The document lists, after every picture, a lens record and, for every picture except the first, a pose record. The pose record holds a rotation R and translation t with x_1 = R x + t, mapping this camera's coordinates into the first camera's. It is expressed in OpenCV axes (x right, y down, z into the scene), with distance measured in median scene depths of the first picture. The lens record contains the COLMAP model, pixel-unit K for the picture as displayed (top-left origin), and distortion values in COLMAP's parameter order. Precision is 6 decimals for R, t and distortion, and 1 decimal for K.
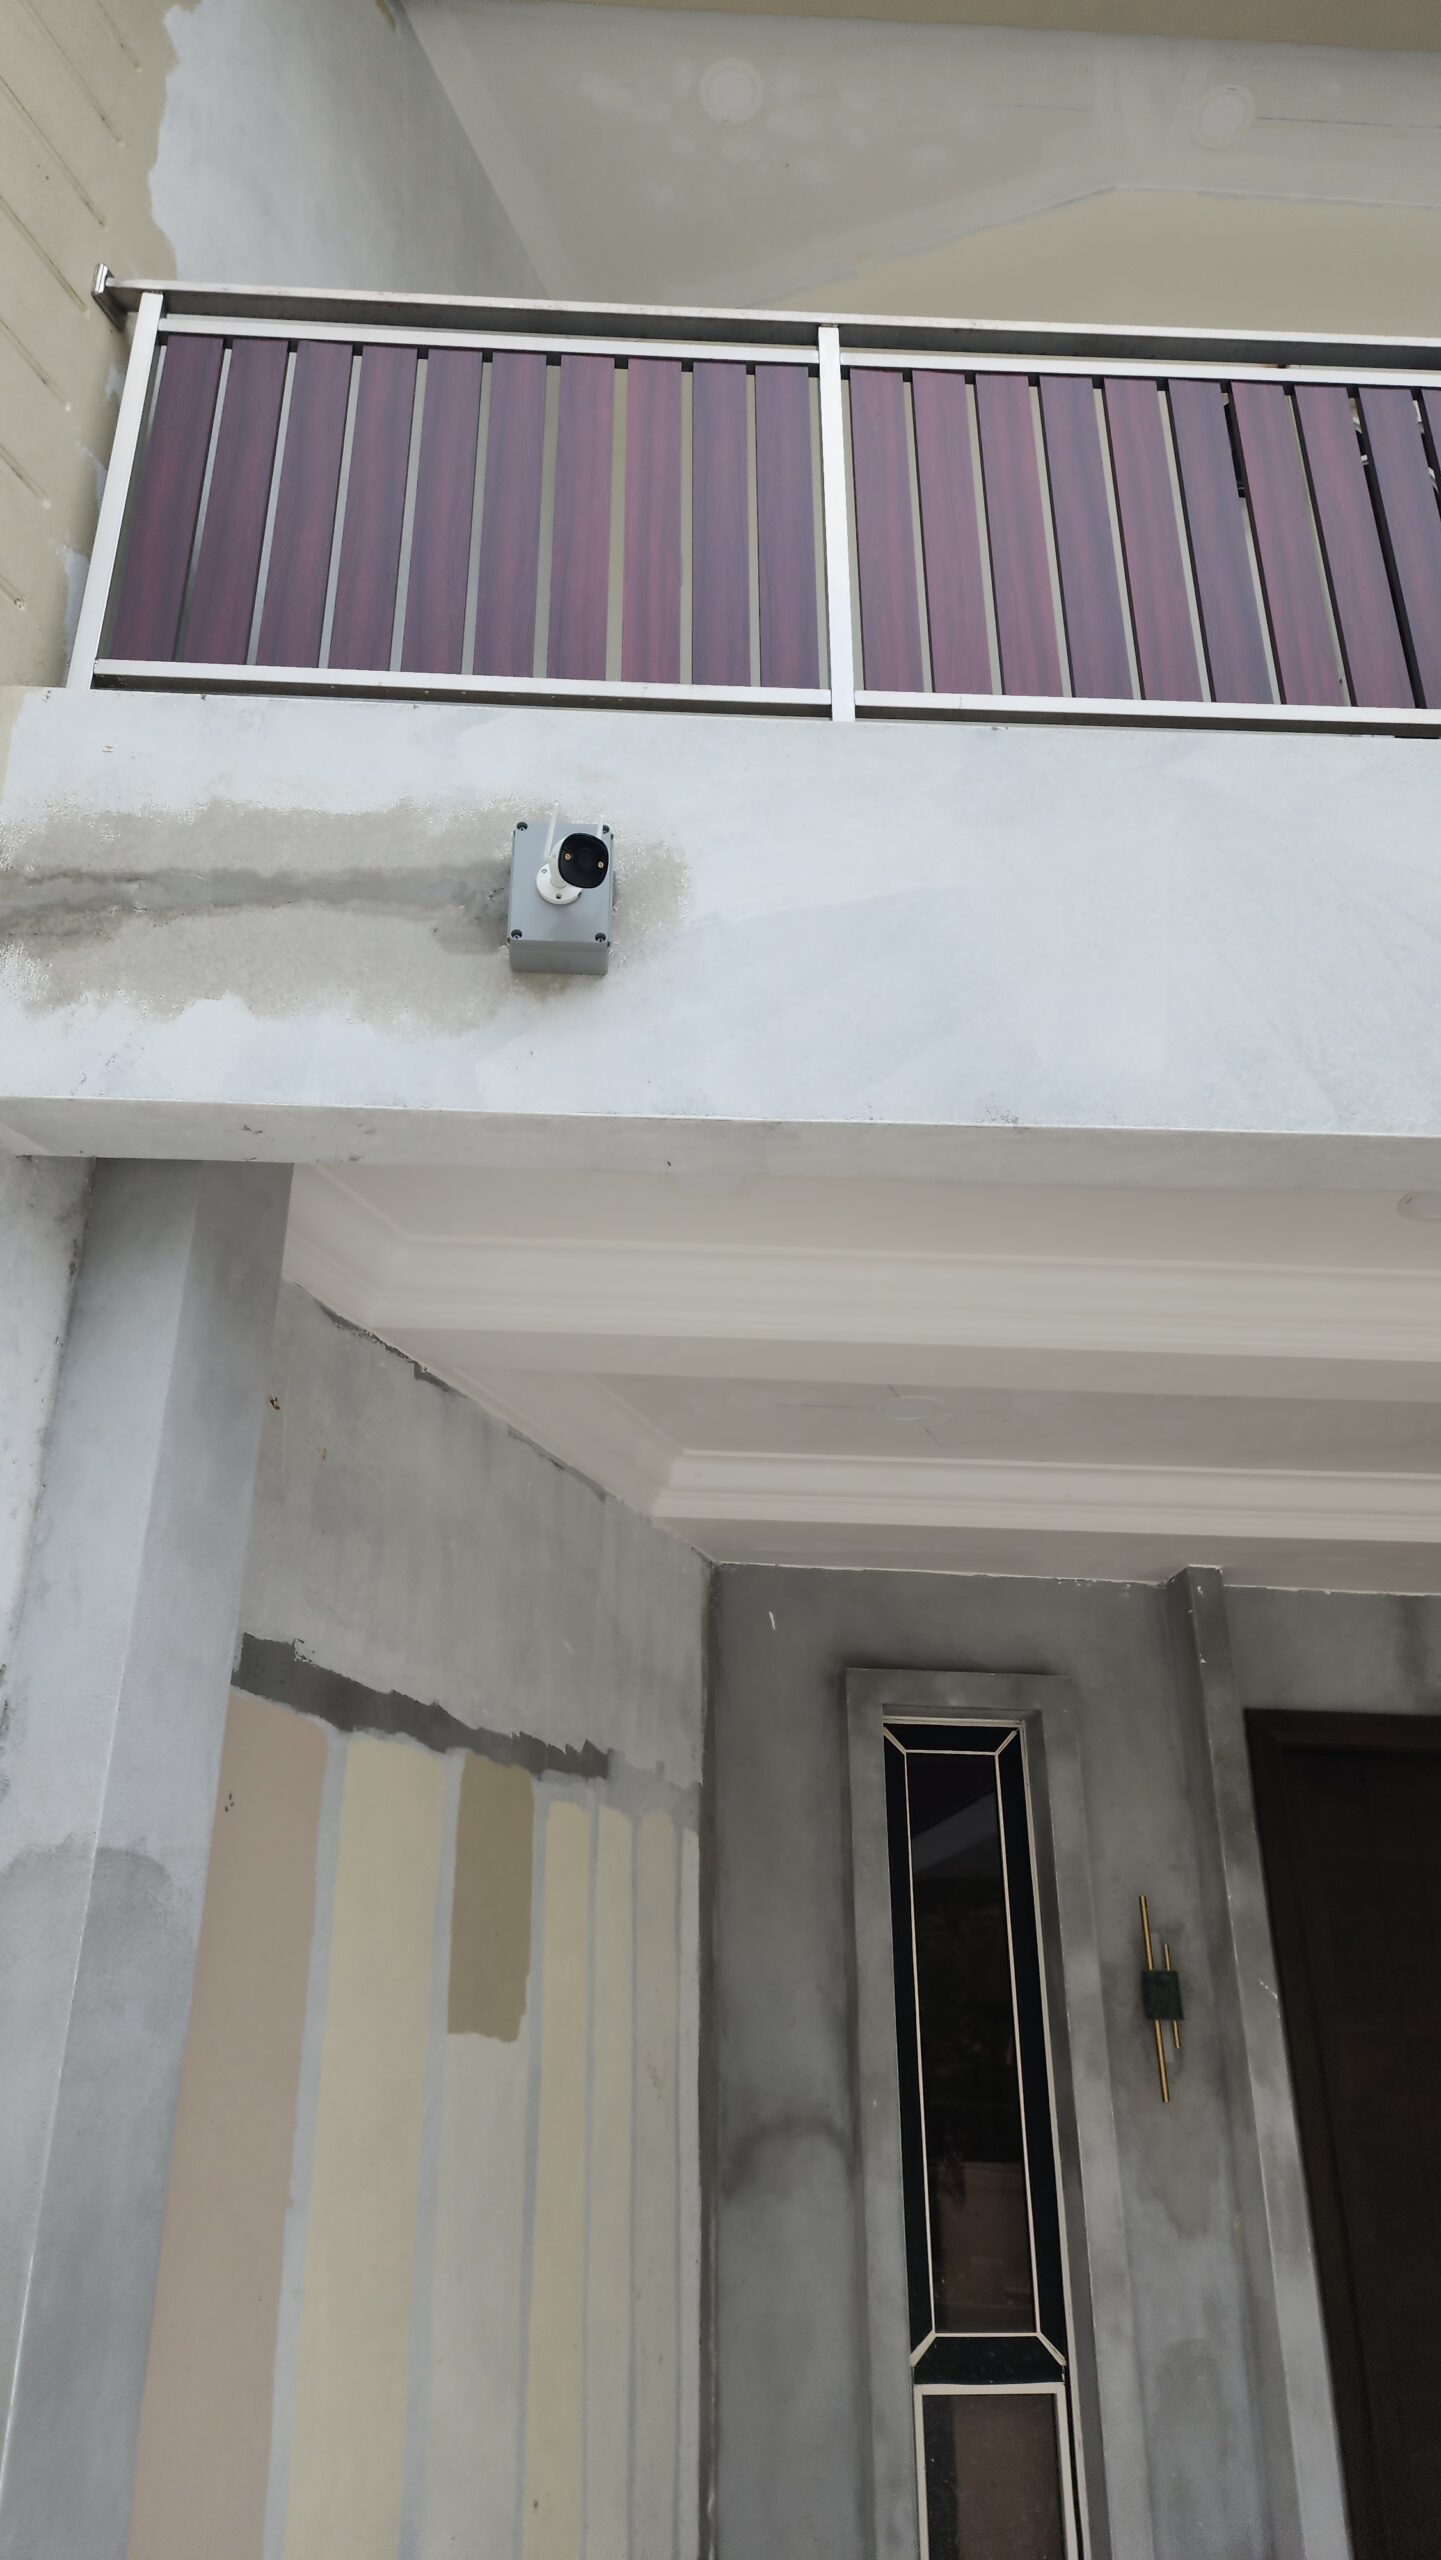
lens RADIAL K [[1760.8, 0, 726.3], [0, 1760.8, 1228.6], [0, 0, 1]] dist [0.004191, -0.009142]
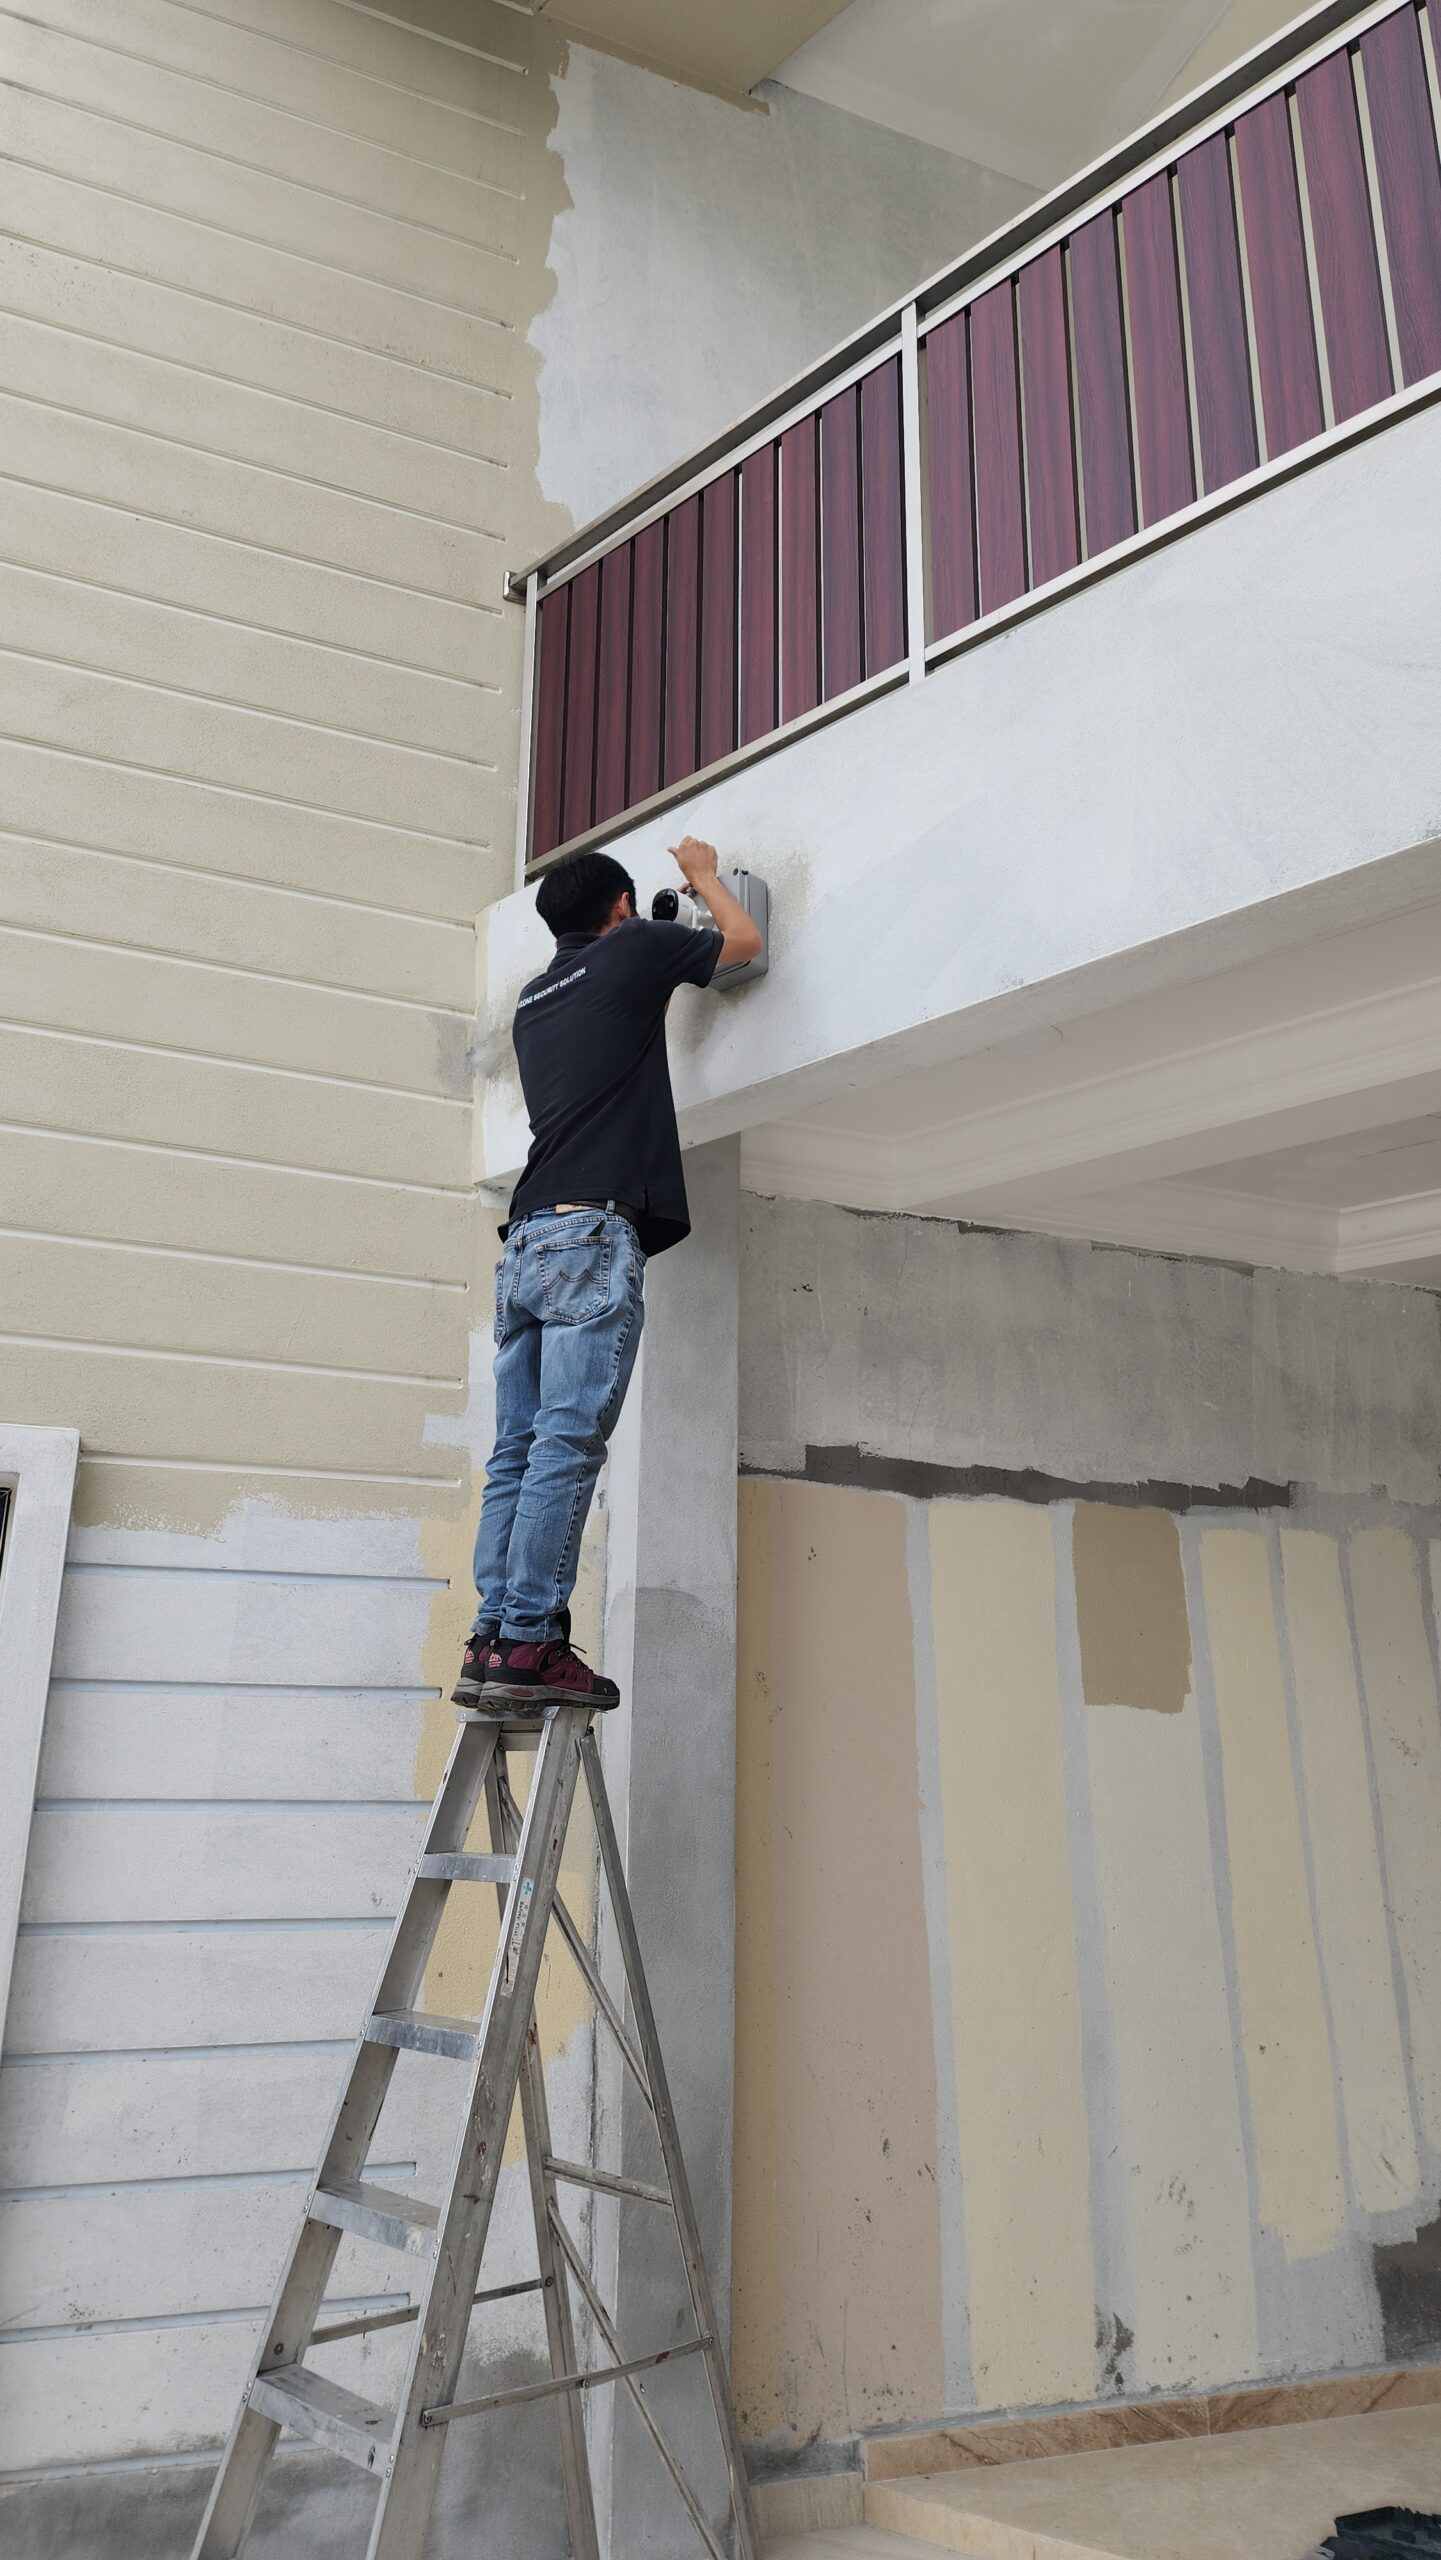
lens RADIAL K [[1760.8, 0, 714.5], [0, 1760.8, 1283.6], [0, 0, 1]] dist [0.004191, -0.009142]
pose [[0.669282, -0.190665, -0.718129, 0.644477], [0.299275, 0.953821, 0.025676, 0.033009], [0.680071, -0.232102, 0.695437, -0.043228]]
